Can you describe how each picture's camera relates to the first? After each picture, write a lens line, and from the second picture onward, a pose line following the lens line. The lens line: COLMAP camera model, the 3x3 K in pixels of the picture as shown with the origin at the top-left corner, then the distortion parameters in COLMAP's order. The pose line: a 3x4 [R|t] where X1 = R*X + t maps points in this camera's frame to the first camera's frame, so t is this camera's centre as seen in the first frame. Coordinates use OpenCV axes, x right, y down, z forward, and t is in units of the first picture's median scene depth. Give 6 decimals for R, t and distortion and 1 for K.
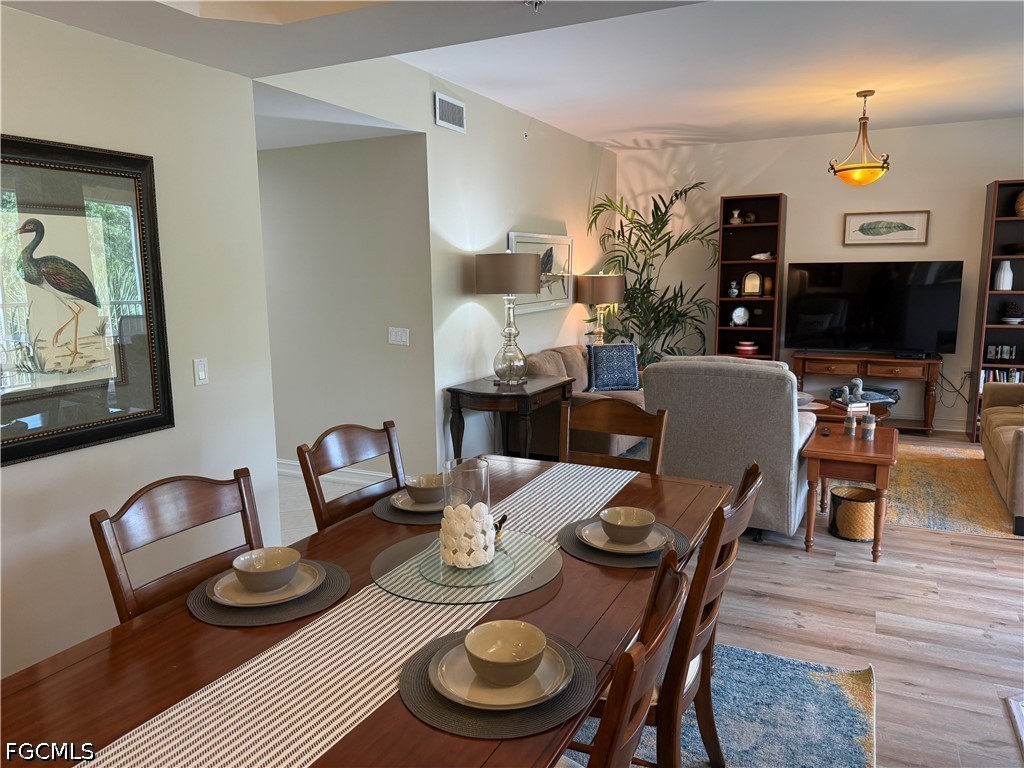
lens RADIAL K [[723.9, 0, 508.5], [0, 723.9, 388.1], [0, 0, 1]] dist [0.066412, -0.088021]
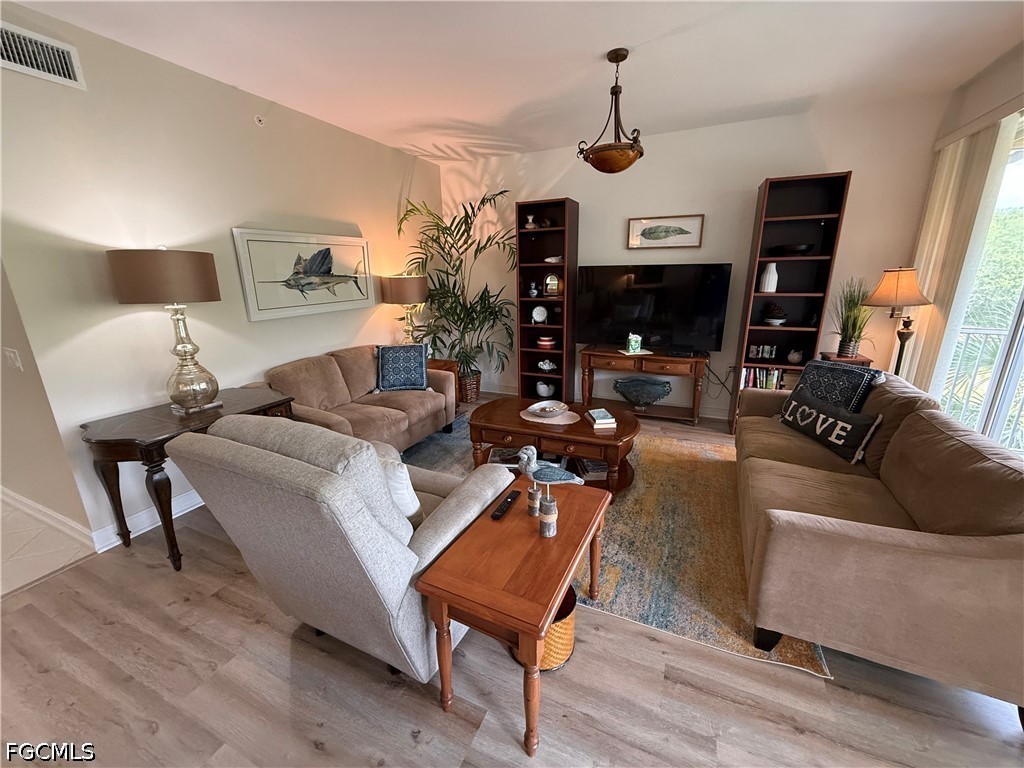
lens RADIAL K [[407.7, 0, 510.7], [0, 407.7, 384.9], [0, 0, 1]] dist [0.000872, 0.000046]
pose [[0.999486, -0.011780, 0.029813, 0.264571], [0.008459, 0.993988, 0.109162, -0.062291], [-0.030919, -0.108853, 0.993577, 0.382332]]
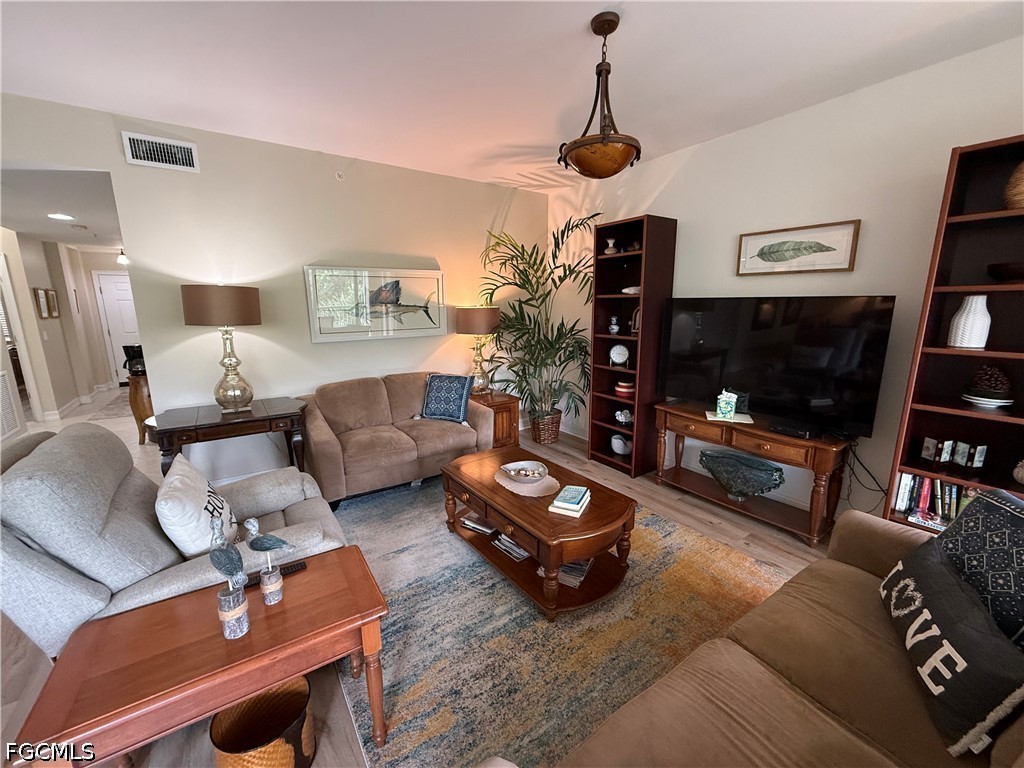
lens RADIAL K [[407.7, 0, 510.7], [0, 407.7, 384.9], [0, 0, 1]] dist [0.000872, 0.000046]
pose [[0.876548, 0.103598, -0.470033, 0.464619], [-0.084215, 0.994508, 0.062145, -0.084527], [0.473890, -0.014890, 0.880458, 0.495110]]
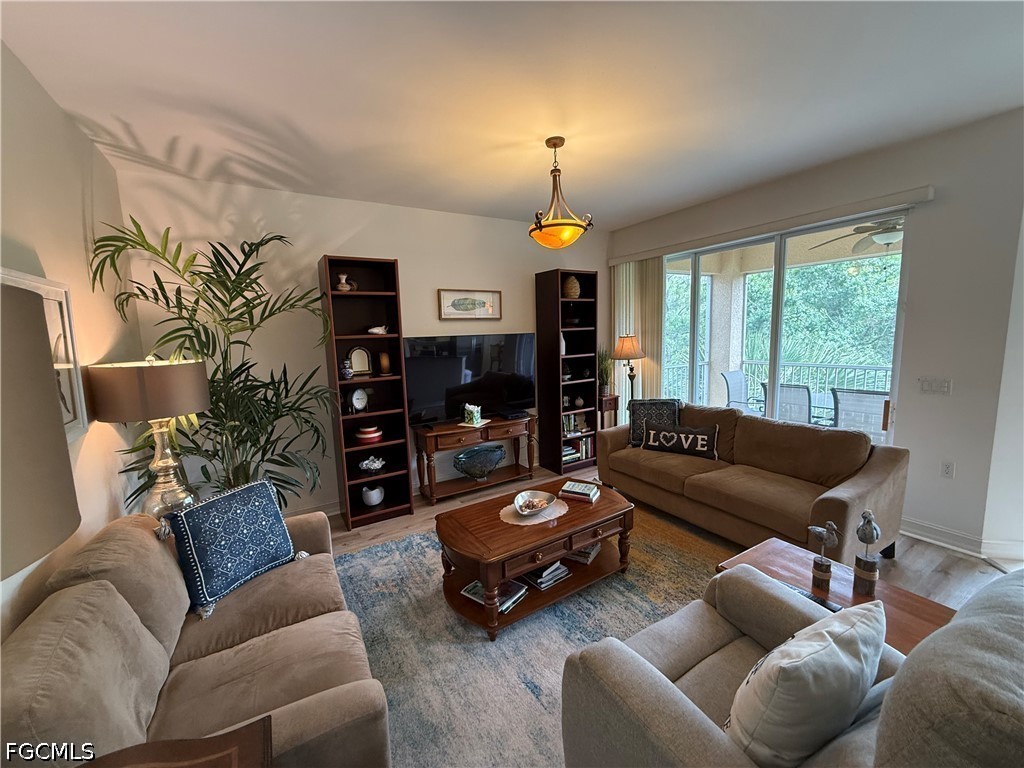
lens RADIAL K [[407.7, 0, 510.7], [0, 407.7, 384.9], [0, 0, 1]] dist [0.000872, 0.000046]
pose [[0.532620, -0.116155, 0.838346, 0.015626], [0.162572, 0.986133, 0.033346, -0.107525], [-0.830594, 0.118531, 0.544118, 0.617562]]
